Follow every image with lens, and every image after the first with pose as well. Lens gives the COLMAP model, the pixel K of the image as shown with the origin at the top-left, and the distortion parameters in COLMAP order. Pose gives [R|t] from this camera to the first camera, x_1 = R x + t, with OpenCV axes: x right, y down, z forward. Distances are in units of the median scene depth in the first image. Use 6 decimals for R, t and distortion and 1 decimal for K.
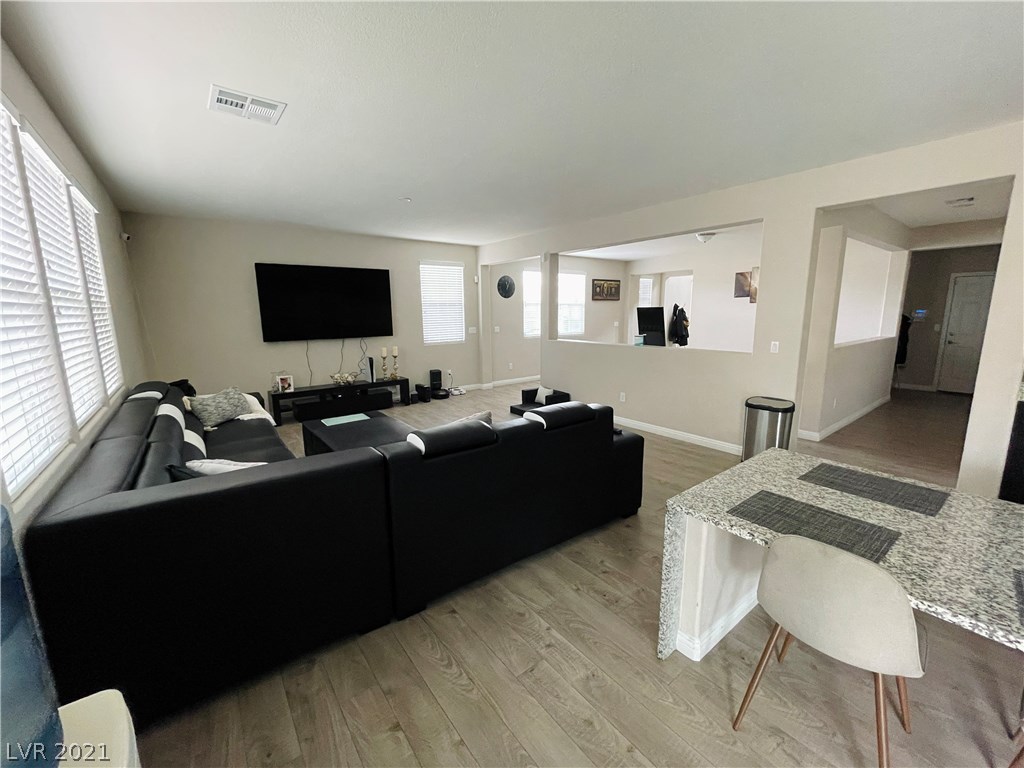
lens RADIAL K [[412.3, 0, 509.9], [0, 412.3, 384.3], [0, 0, 1]] dist [-0.000700, -0.000215]
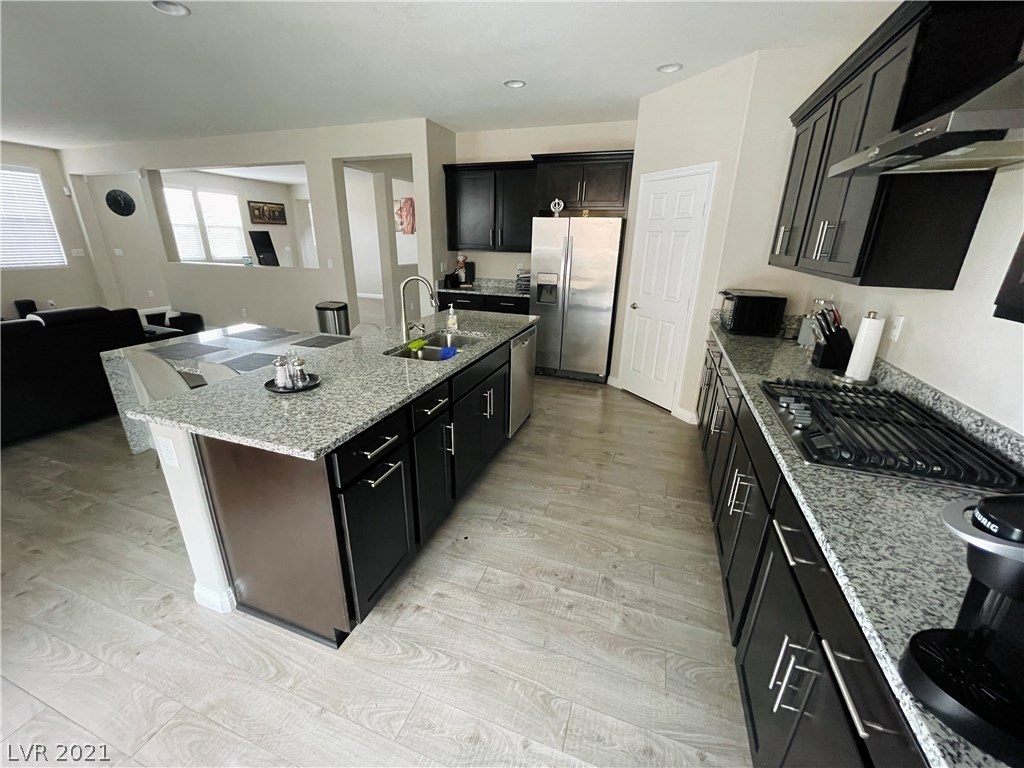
lens RADIAL K [[413.1, 0, 508.5], [0, 413.1, 383.8], [0, 0, 1]] dist [0.001588, -0.000113]
pose [[0.844592, -0.153936, 0.512805, 0.260558], [0.069456, 0.981185, 0.180144, 0.065783], [-0.530887, -0.116531, 0.839392, -0.353688]]
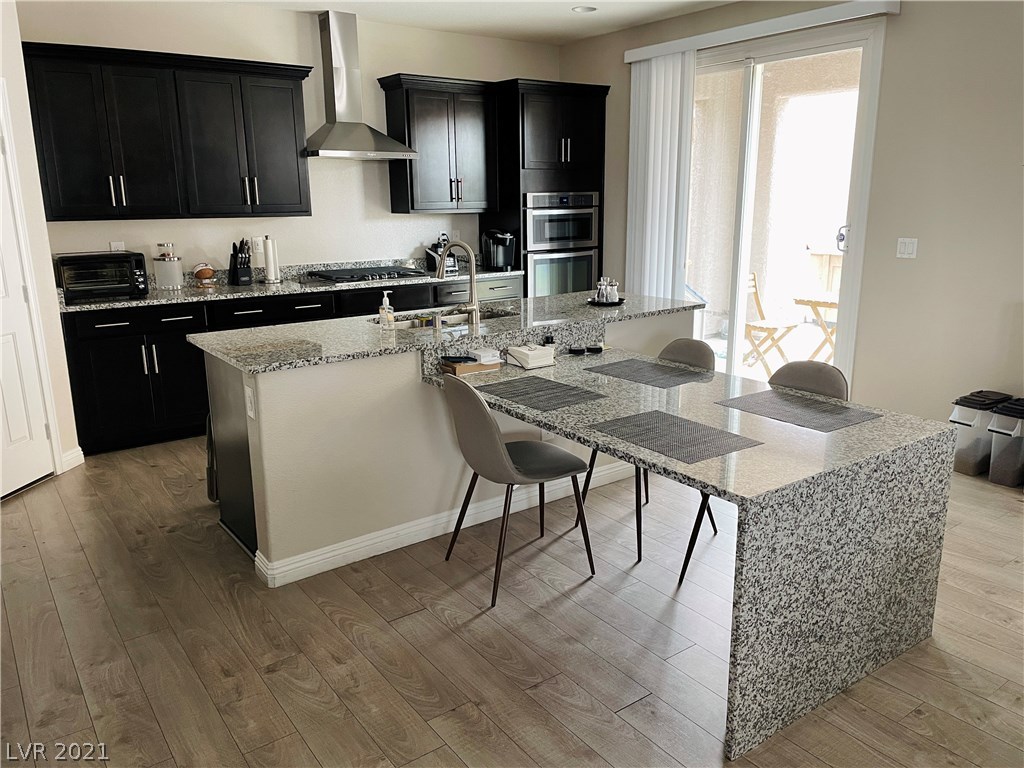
lens RADIAL K [[771.3, 0, 510.8], [0, 771.3, 375.6], [0, 0, 1]] dist [0.094735, -0.123547]
pose [[-0.999350, 0.013283, 0.033513, 0.350742], [0.025566, 0.916551, 0.399099, -0.126020], [-0.025415, 0.399696, -0.916295, 0.699596]]
